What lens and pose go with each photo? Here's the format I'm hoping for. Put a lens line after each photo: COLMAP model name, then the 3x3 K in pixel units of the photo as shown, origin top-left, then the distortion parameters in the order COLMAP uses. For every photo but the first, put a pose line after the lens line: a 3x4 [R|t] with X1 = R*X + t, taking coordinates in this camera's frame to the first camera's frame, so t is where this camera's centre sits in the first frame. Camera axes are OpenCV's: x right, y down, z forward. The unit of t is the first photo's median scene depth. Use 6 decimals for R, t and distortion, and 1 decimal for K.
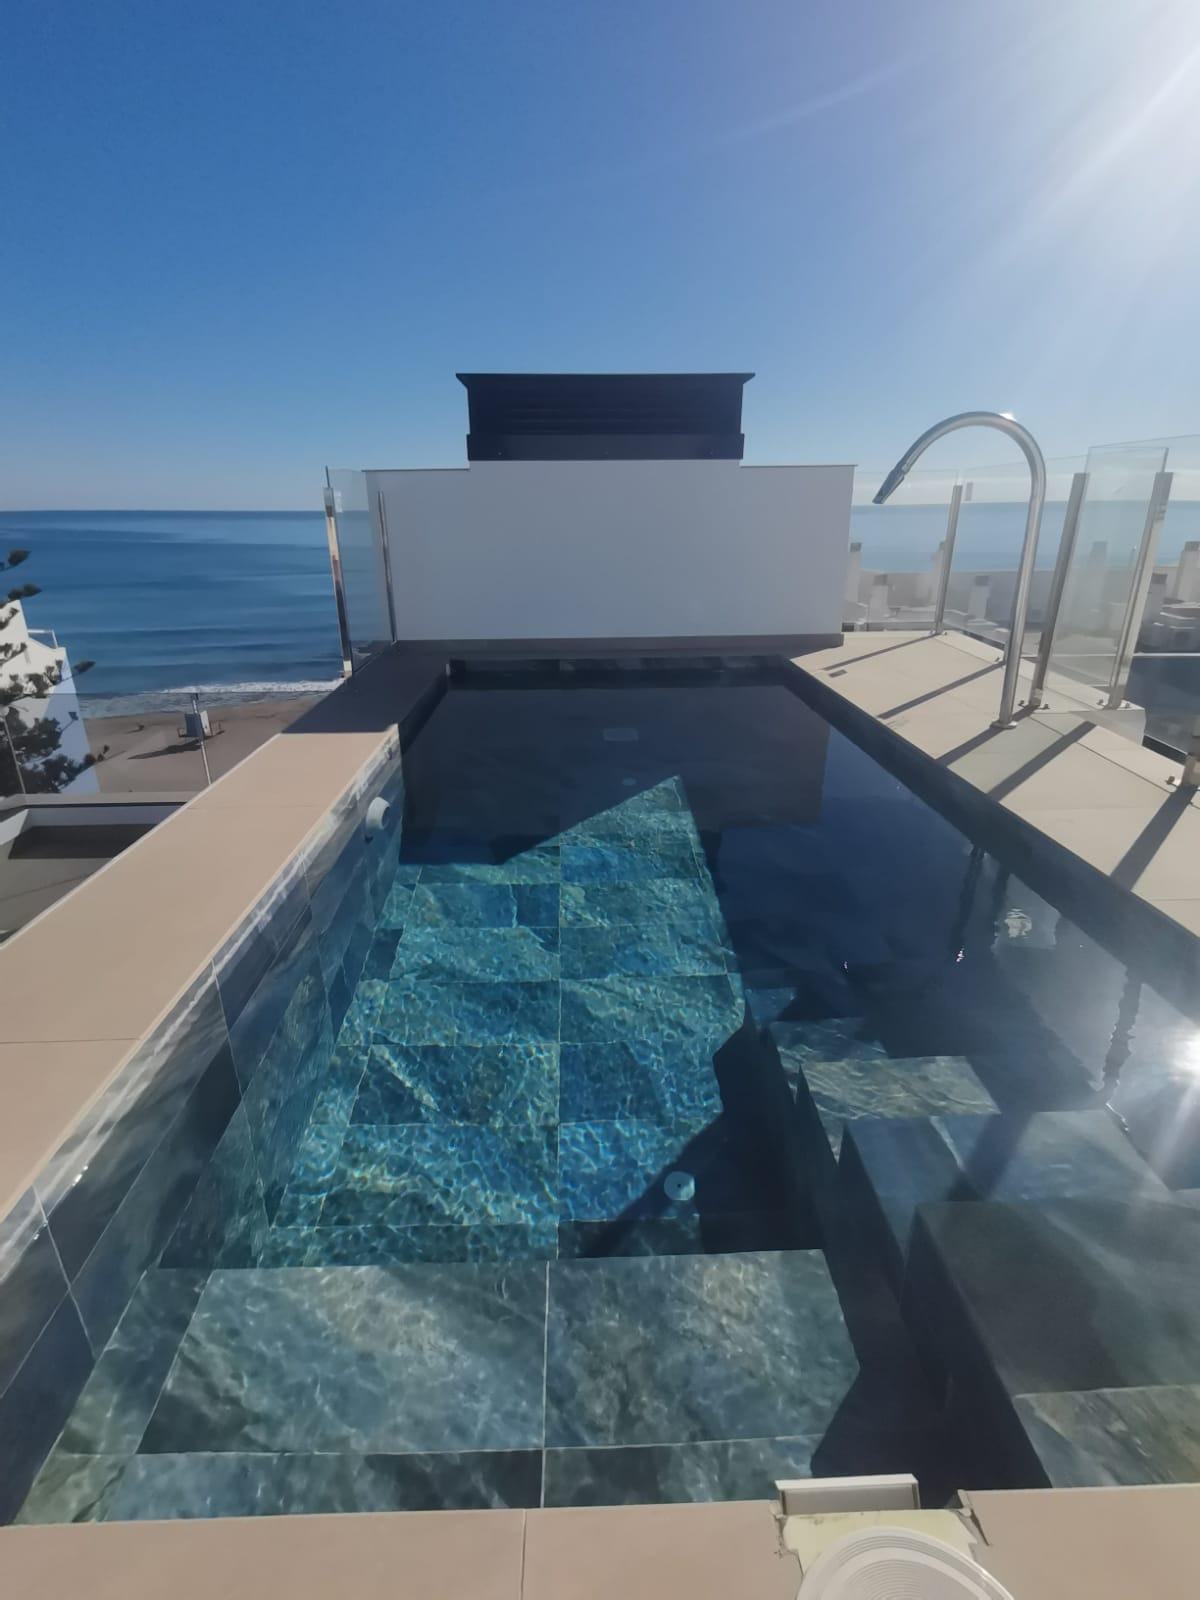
lens RADIAL K [[870.4, 0, 598.3], [0, 870.4, 807.2], [0, 0, 1]] dist [0.043466, -0.016987]
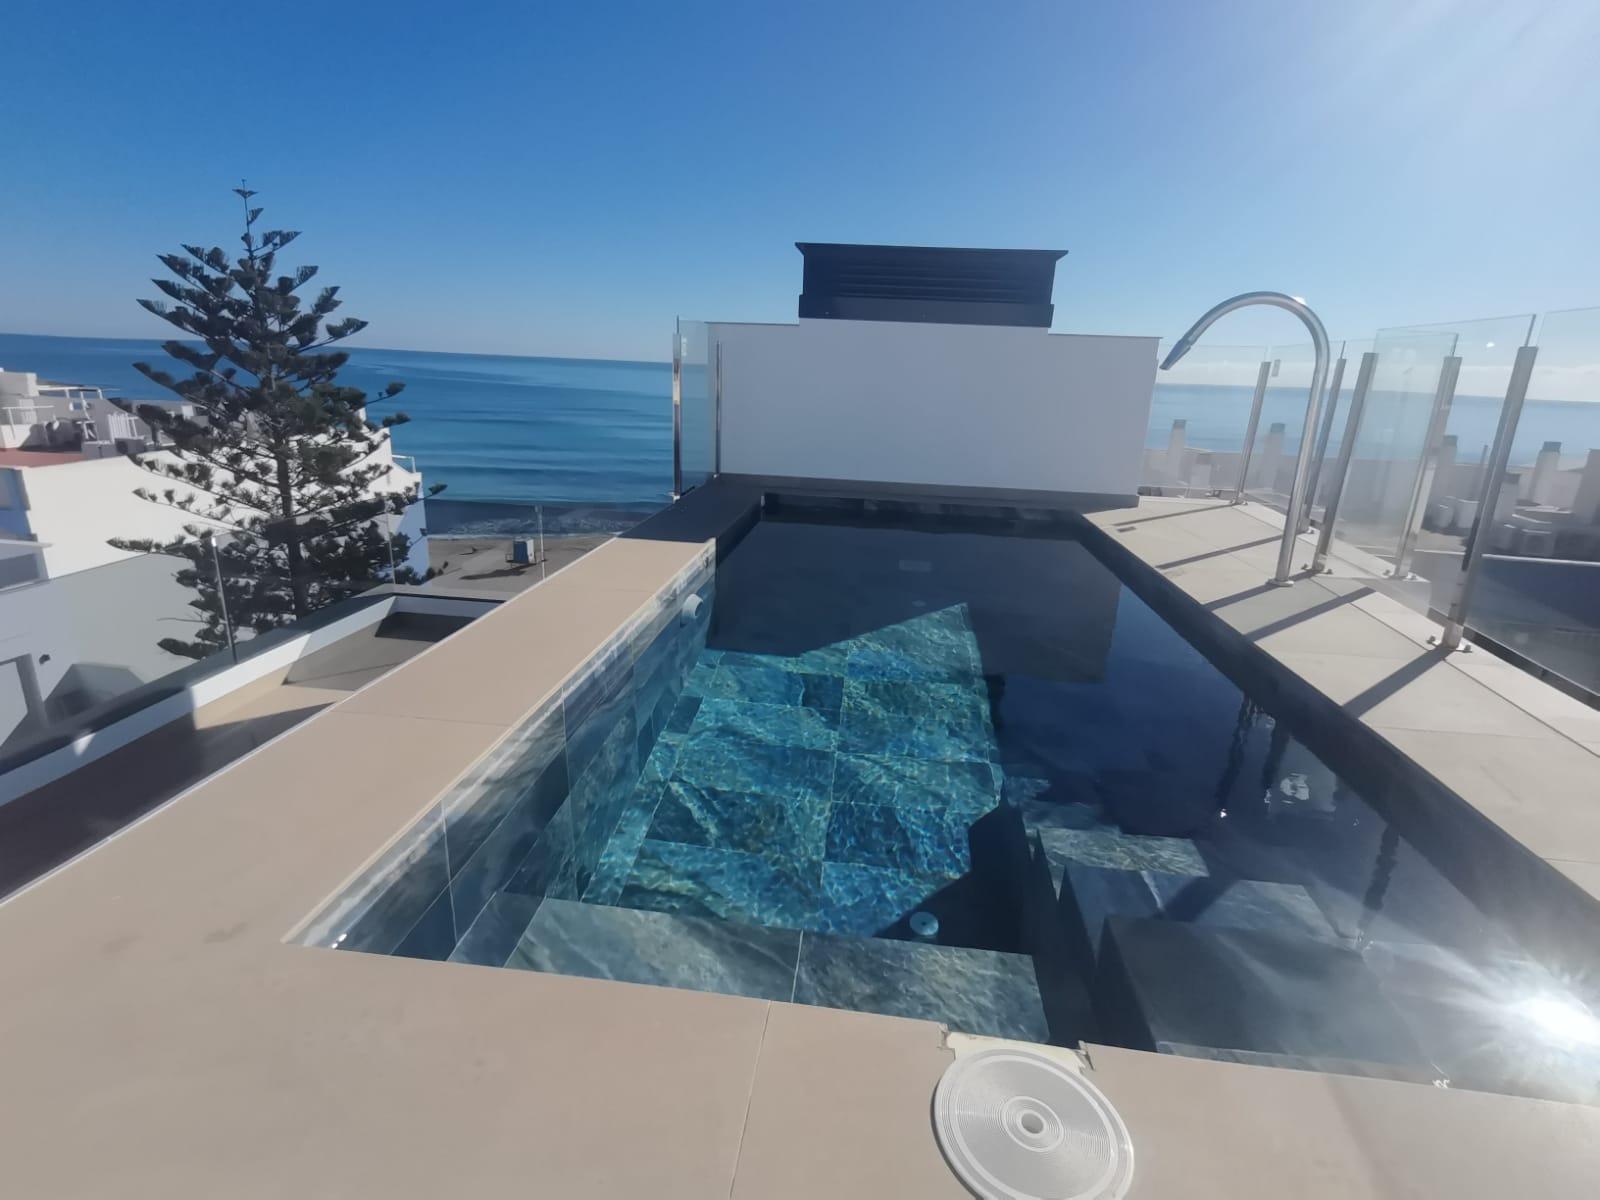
lens RADIAL K [[870.4, 0, 796.0], [0, 870.4, 601.4], [0, 0, 1]] dist [0.043466, -0.016987]
pose [[0.989463, 0.084526, -0.117554, 0.014898], [-0.092859, 0.993402, -0.067306, 0.055931], [0.111089, 0.077513, 0.990783, -0.111233]]
